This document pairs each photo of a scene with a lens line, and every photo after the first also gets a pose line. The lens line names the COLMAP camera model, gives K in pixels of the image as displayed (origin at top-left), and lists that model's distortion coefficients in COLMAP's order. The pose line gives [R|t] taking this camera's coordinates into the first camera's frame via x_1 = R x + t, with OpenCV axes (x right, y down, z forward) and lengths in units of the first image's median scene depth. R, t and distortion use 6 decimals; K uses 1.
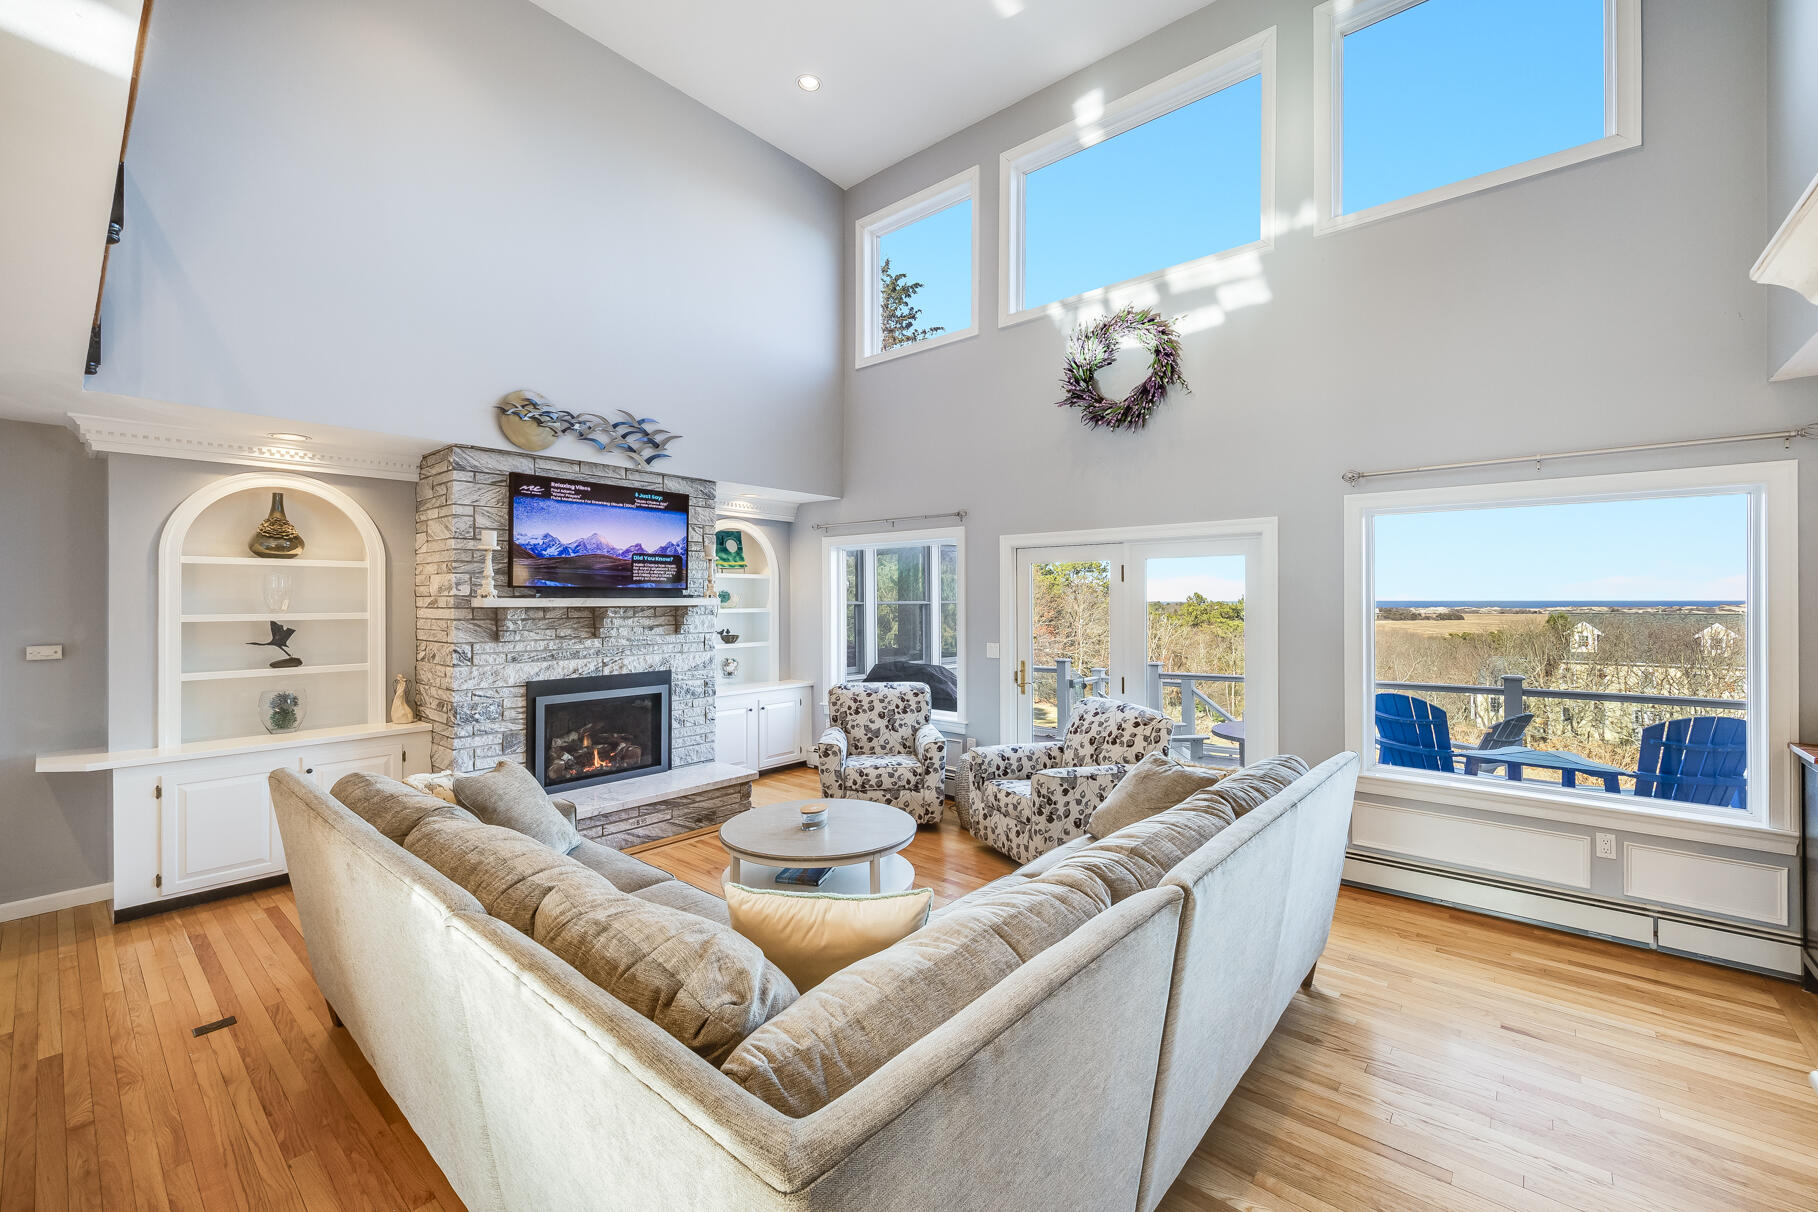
lens RADIAL K [[737.7, 0, 914.6], [0, 737.7, 598.5], [0, 0, 1]] dist [-0.000262, -0.000397]
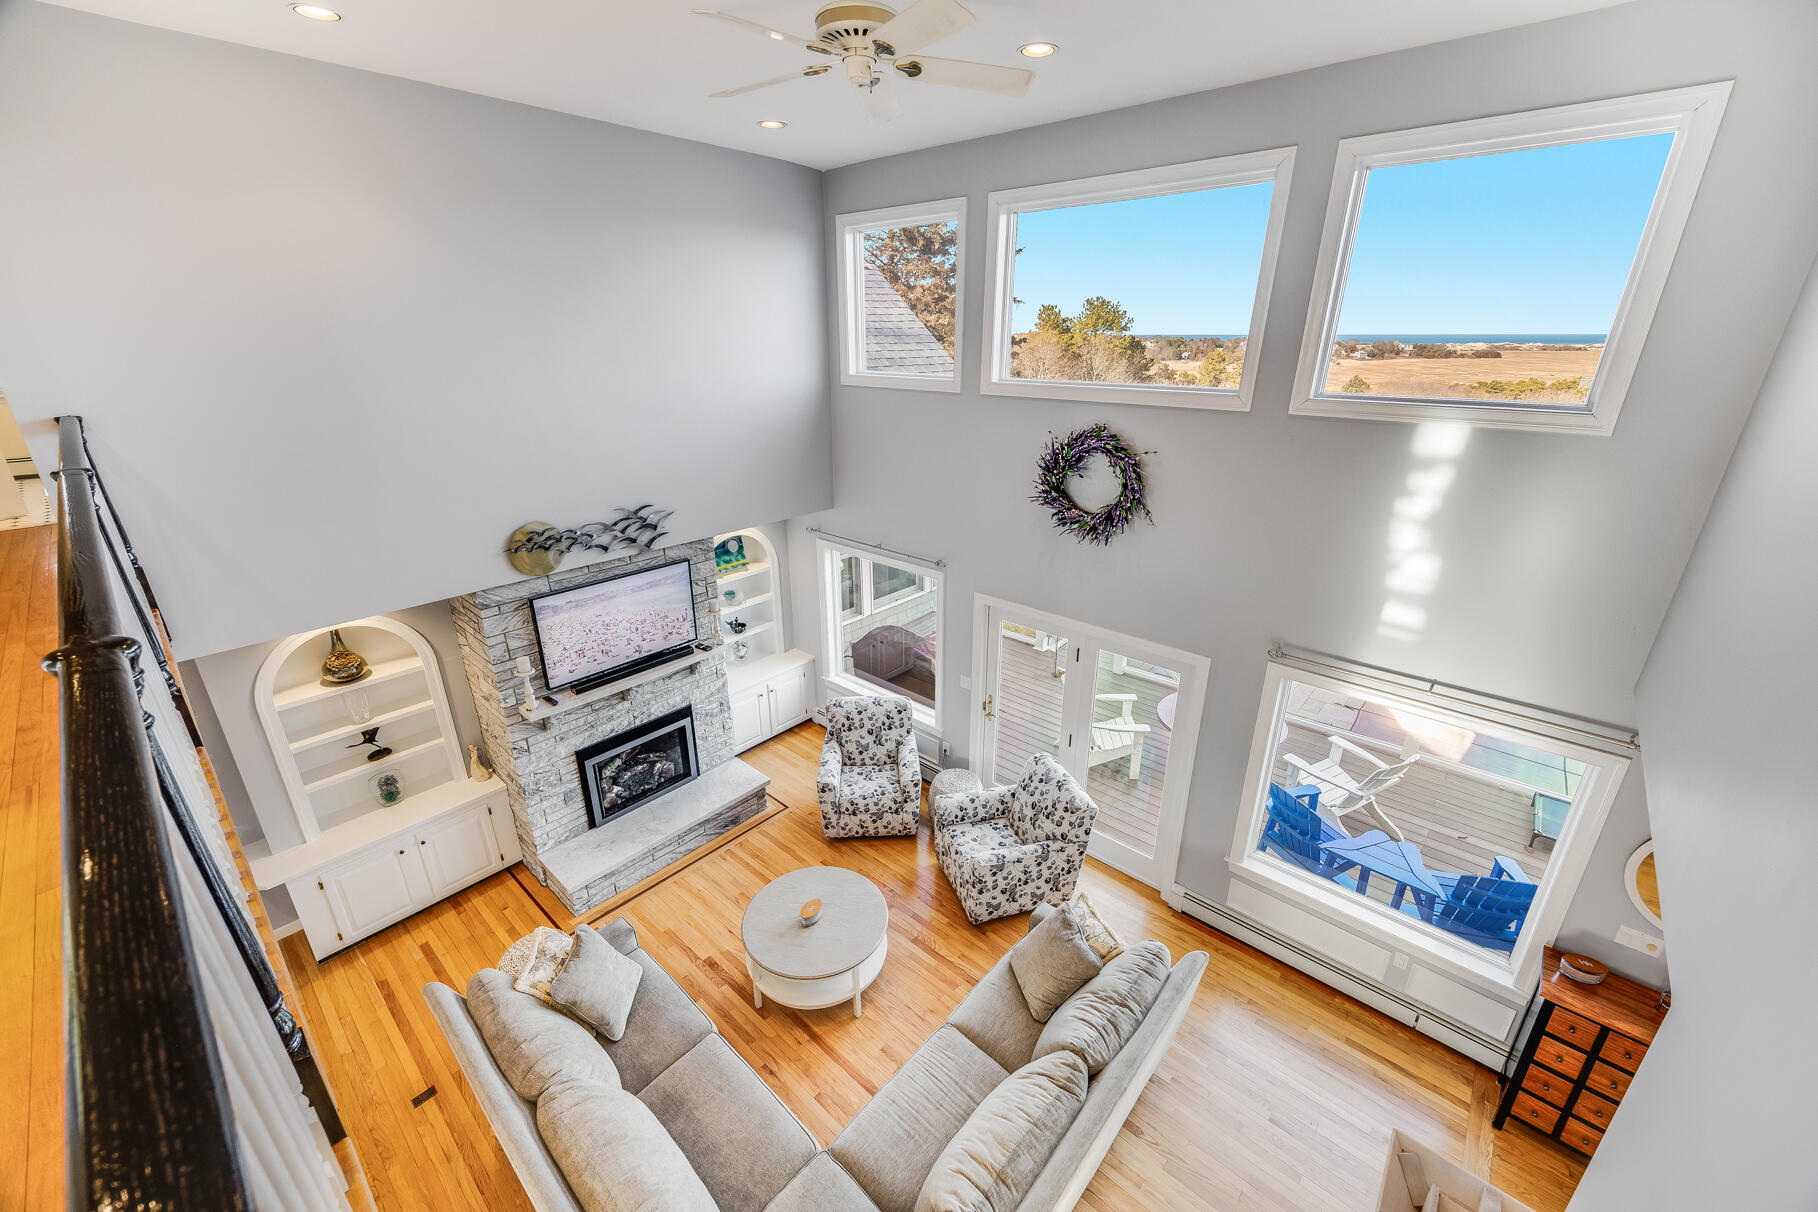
lens RADIAL K [[711.6, 0, 909.0], [0, 711.6, 606.0], [0, 0, 1]] dist [0.002754, 0.000229]
pose [[0.999692, 0.008958, -0.023132, 0.047849], [-0.000044, 0.933164, 0.359451, -0.499319], [0.024806, -0.359339, 0.932877, 0.002003]]
